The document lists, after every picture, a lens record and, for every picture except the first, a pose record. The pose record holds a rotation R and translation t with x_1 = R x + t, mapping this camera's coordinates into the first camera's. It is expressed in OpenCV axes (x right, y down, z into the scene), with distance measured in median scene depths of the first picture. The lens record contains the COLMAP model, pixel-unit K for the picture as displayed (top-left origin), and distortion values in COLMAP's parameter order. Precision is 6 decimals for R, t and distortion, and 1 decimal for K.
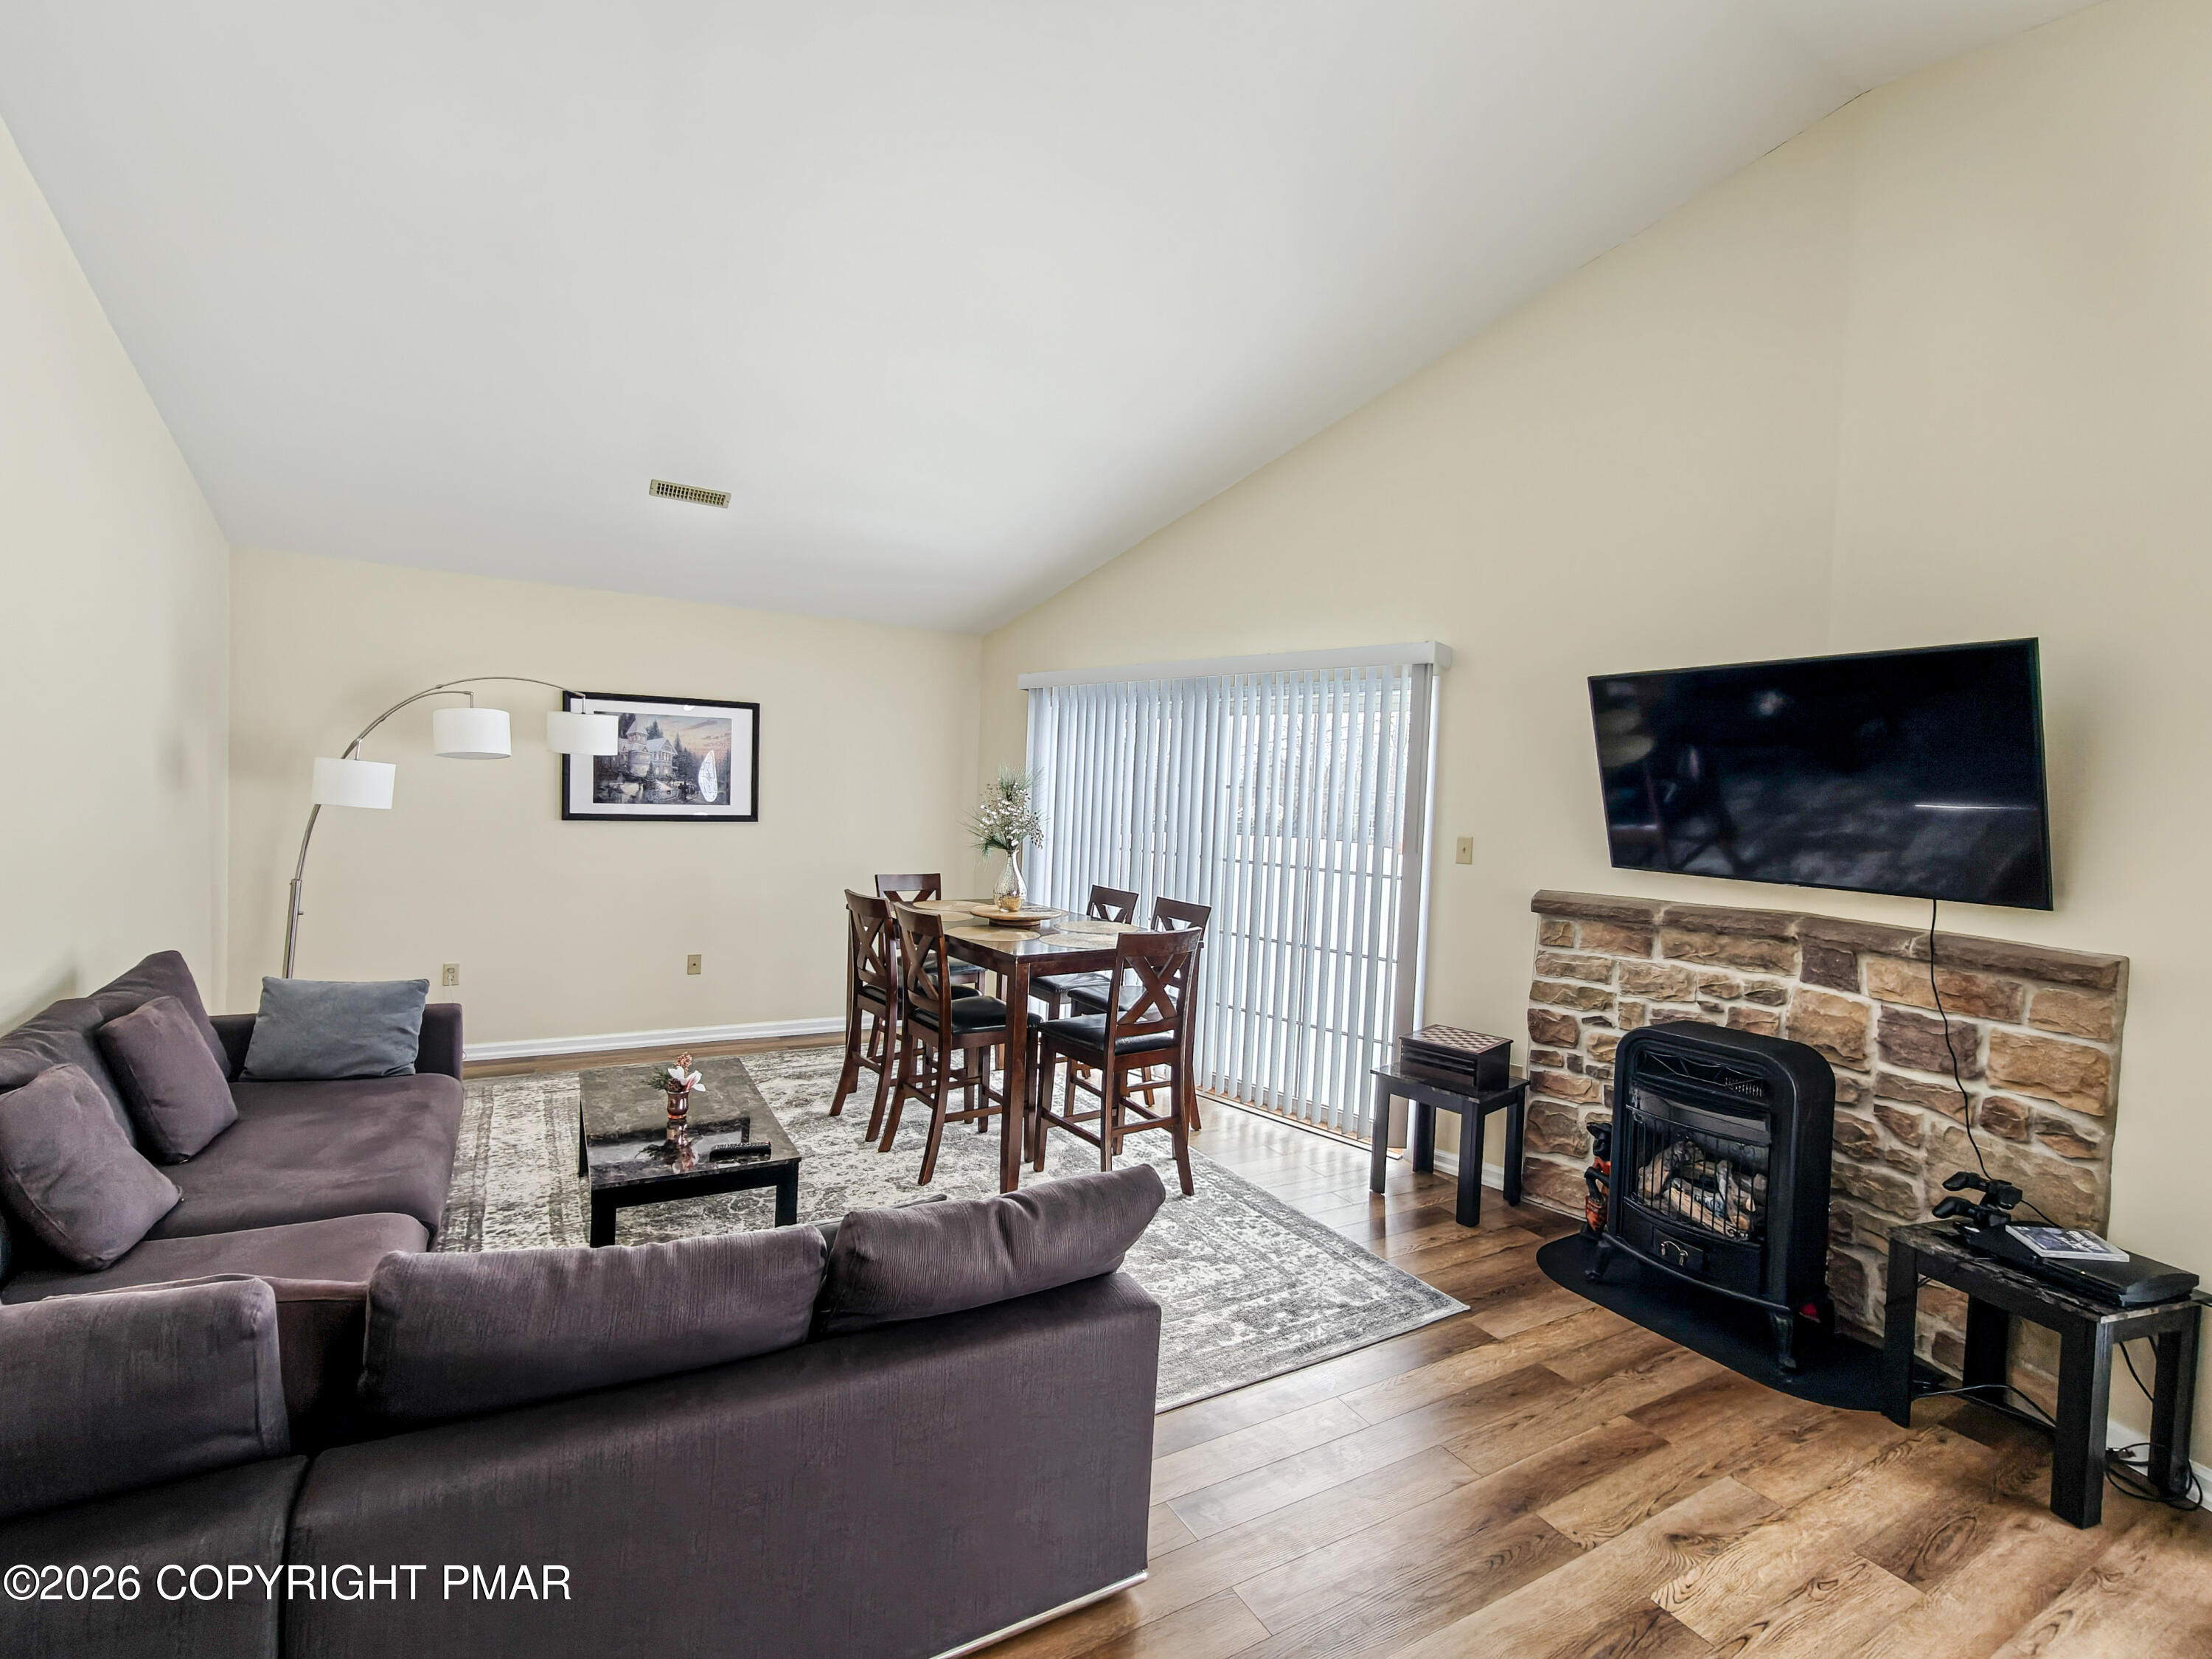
lens RADIAL K [[991.7, 0, 1104.9], [0, 991.7, 832.4], [0, 0, 1]] dist [0.001700, 0.002002]
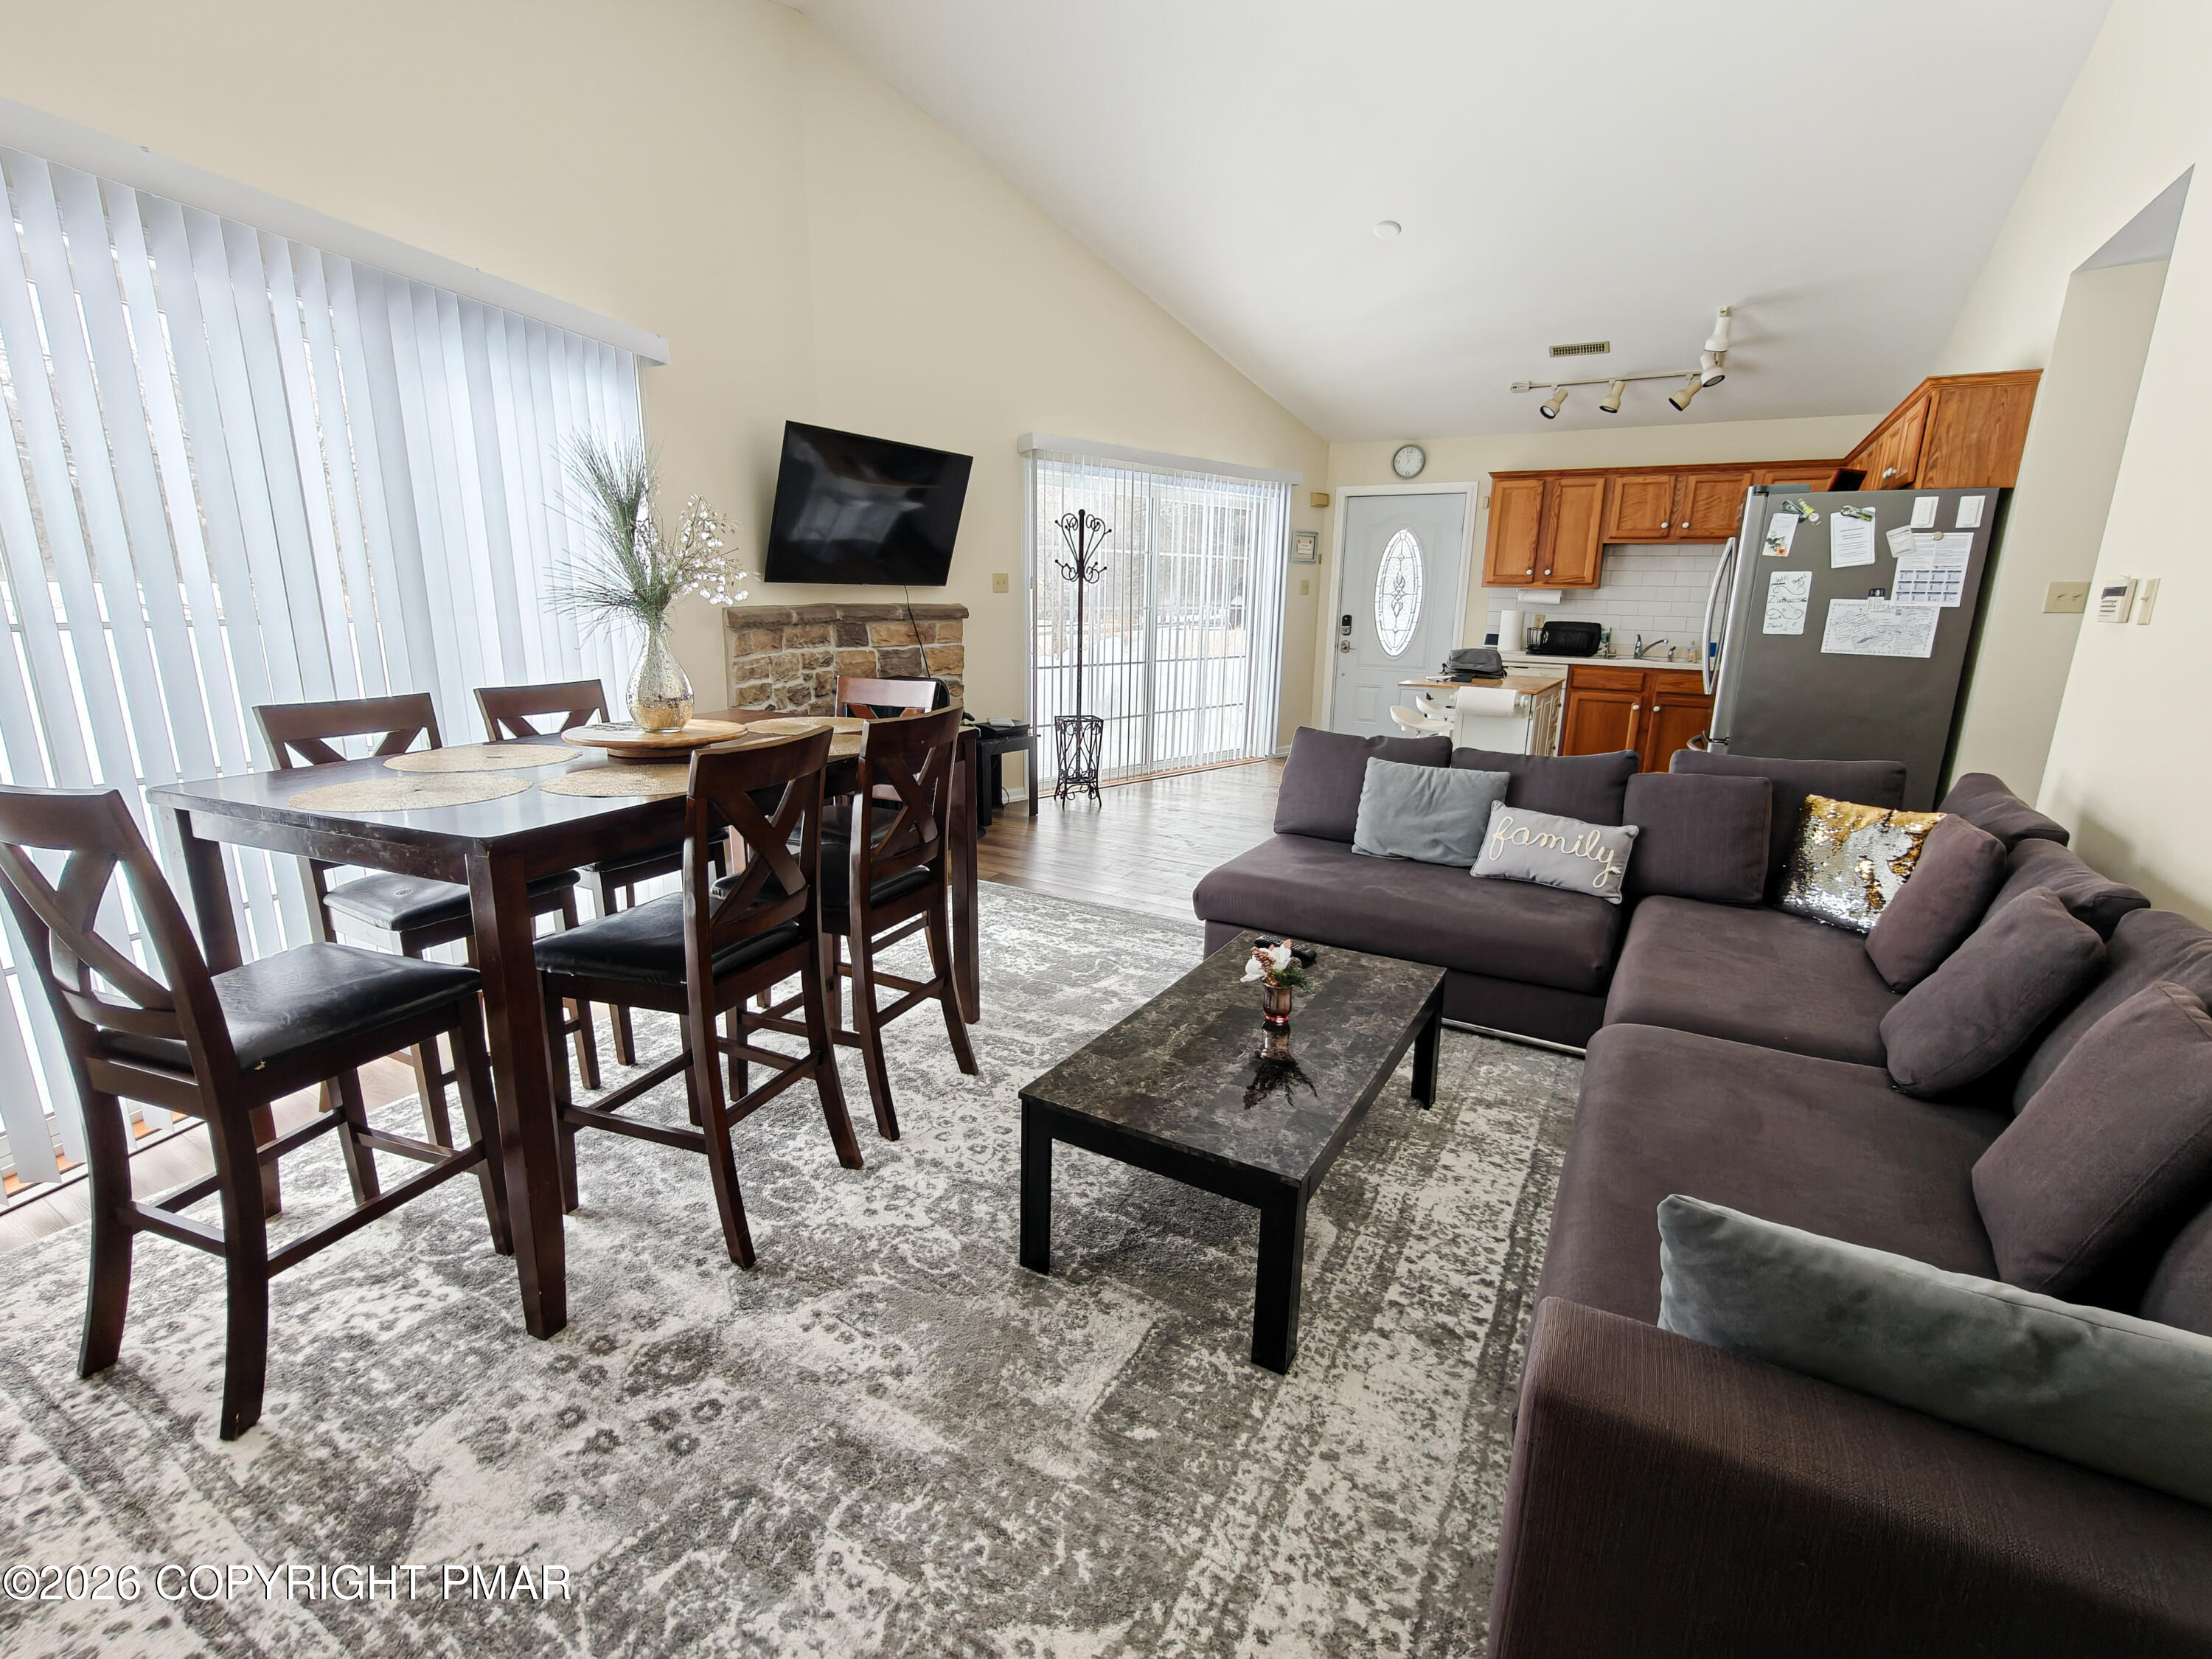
lens RADIAL K [[991.7, 0, 1112.3], [0, 991.7, 824.1], [0, 0, 1]] dist [0.001700, 0.002002]
pose [[-0.507696, -0.252994, 0.823553, -0.835604], [-0.008432, 0.957325, 0.288891, -0.039065], [-0.861495, 0.139724, -0.488163, 1.305075]]
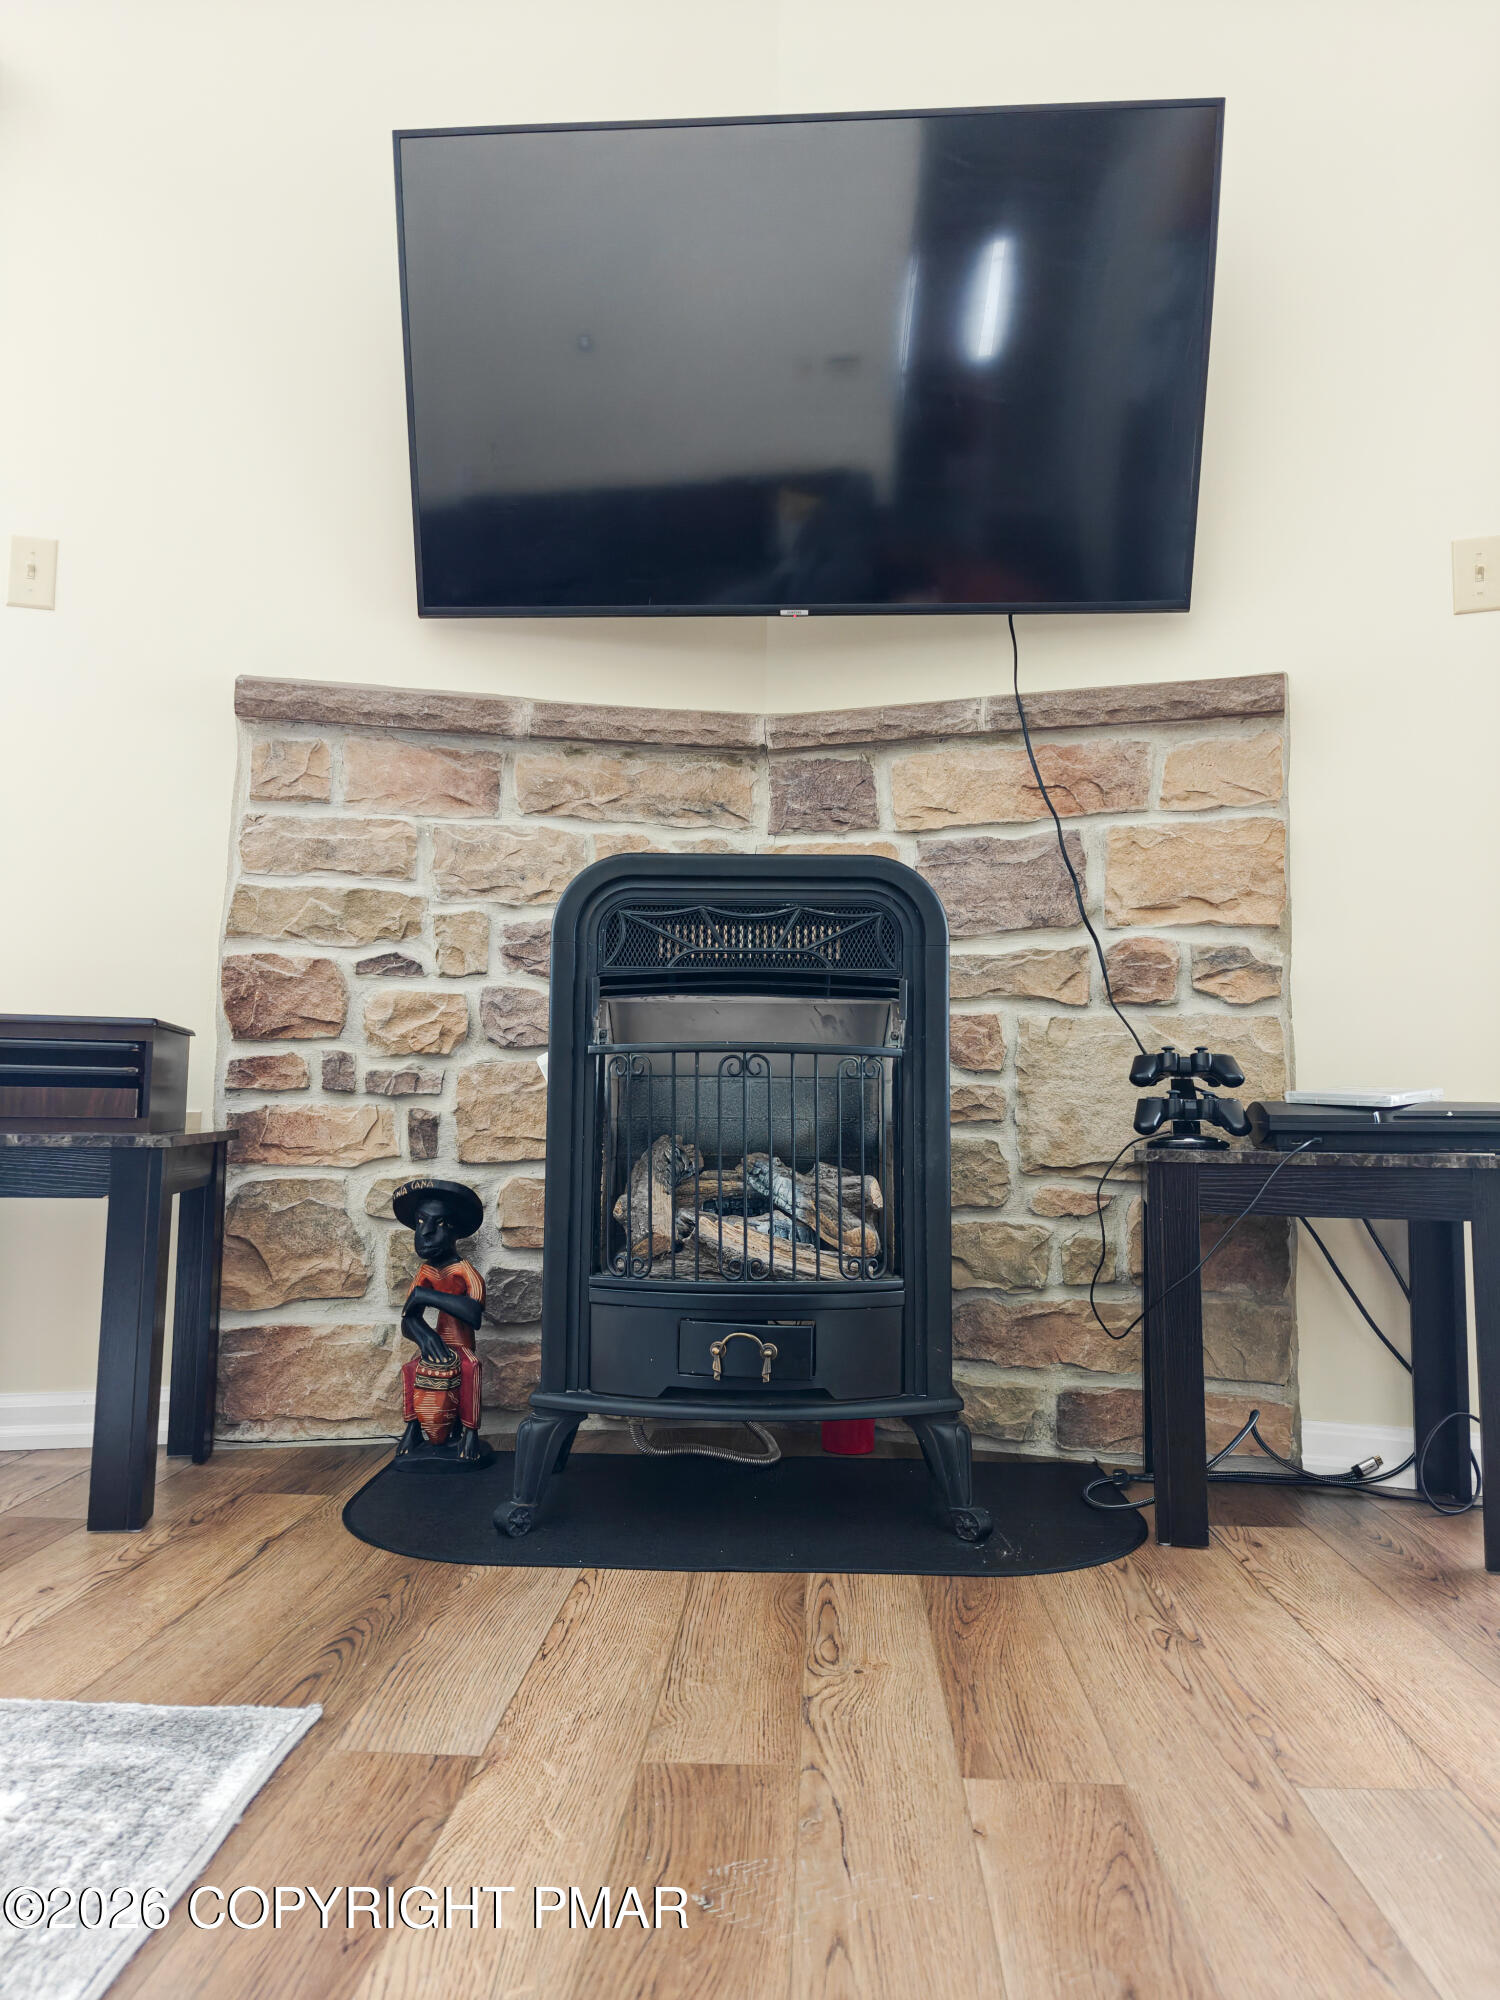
lens RADIAL K [[1363.3, 0, 750.5], [0, 1363.3, 1005.6], [0, 0, 1]] dist [0.007336, -0.000684]
pose [[0.534335, 0.040382, 0.844308, 0.083028], [0.034994, 0.996945, -0.069829, 0.263157], [-0.844548, 0.066857, 0.531290, 0.572961]]
